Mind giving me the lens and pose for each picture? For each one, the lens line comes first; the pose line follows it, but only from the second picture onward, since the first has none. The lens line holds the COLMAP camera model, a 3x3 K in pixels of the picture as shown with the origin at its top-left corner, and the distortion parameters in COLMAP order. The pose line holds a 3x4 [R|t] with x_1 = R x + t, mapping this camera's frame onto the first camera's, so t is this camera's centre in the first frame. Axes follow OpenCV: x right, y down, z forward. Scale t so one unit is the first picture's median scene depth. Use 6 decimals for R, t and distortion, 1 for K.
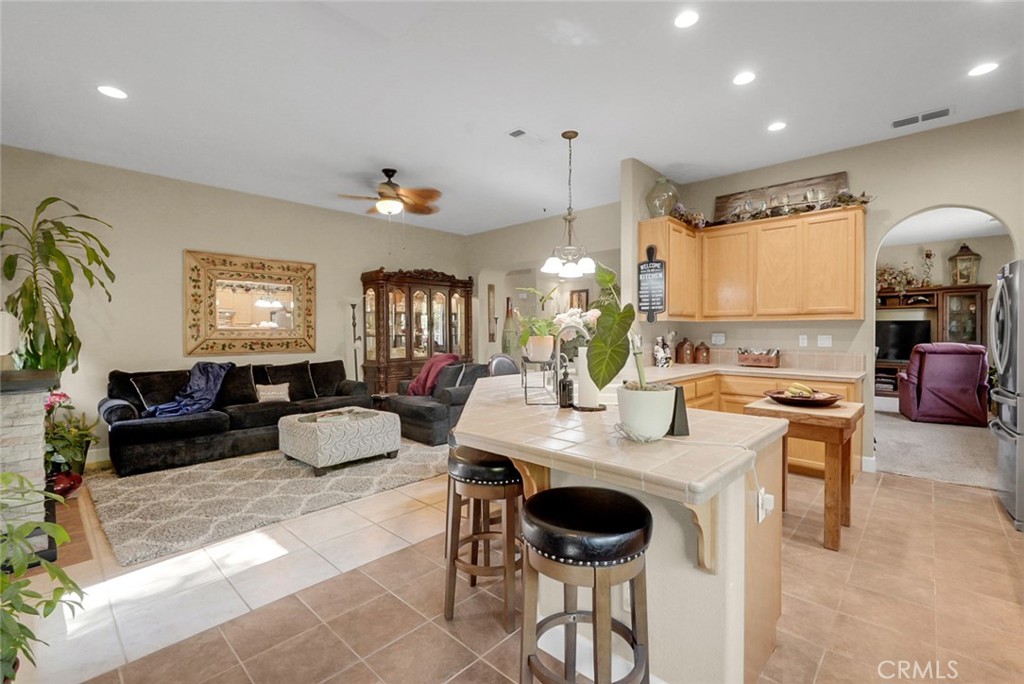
lens RADIAL K [[455.7, 0, 510.3], [0, 455.7, 334.6], [0, 0, 1]] dist [-0.012354, 0.006801]
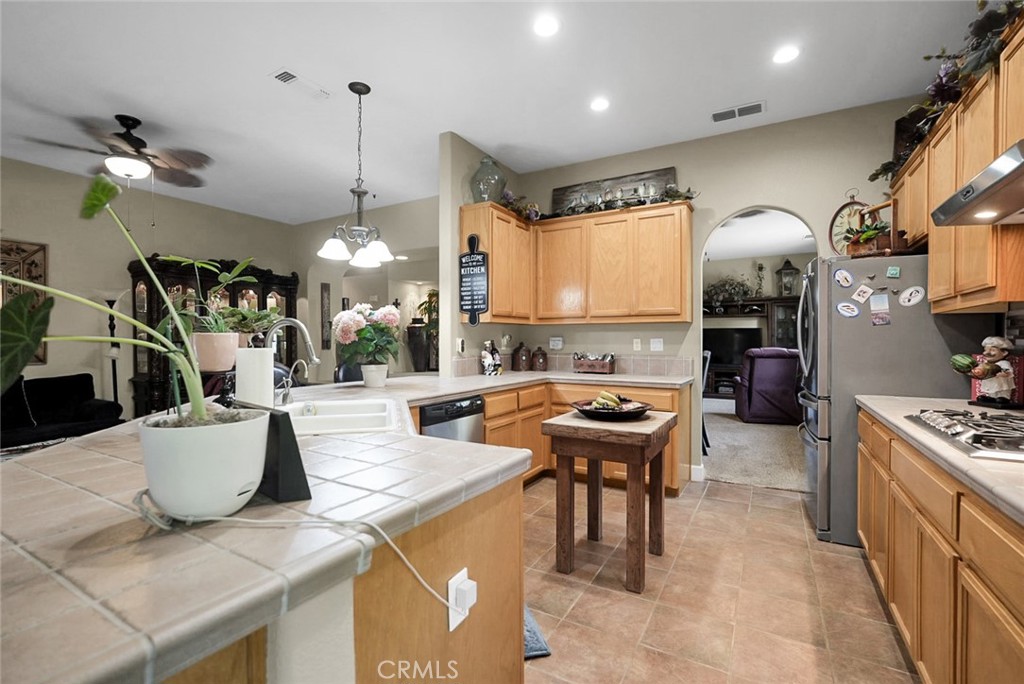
lens RADIAL K [[461.8, 0, 502.0], [0, 461.8, 341.1], [0, 0, 1]] dist [-0.015987, 0.007908]
pose [[0.975537, -0.002015, 0.219825, 0.169342], [0.003405, 0.999977, -0.005947, 0.011161], [-0.219808, 0.006550, 0.975521, 0.134622]]
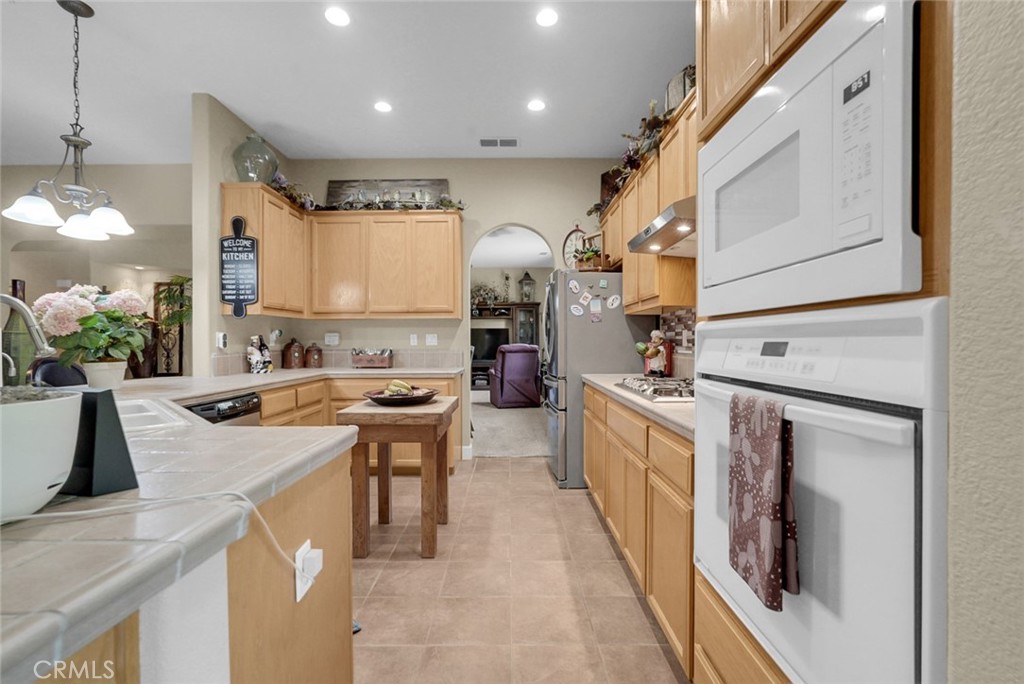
lens RADIAL K [[455.7, 0, 512.2], [0, 455.7, 341.2], [0, 0, 1]] dist [-0.012354, 0.006801]
pose [[0.729311, -0.005298, 0.684162, 0.119960], [0.010917, 0.999933, -0.003894, 0.023562], [-0.684096, 0.010309, 0.729320, 0.121946]]
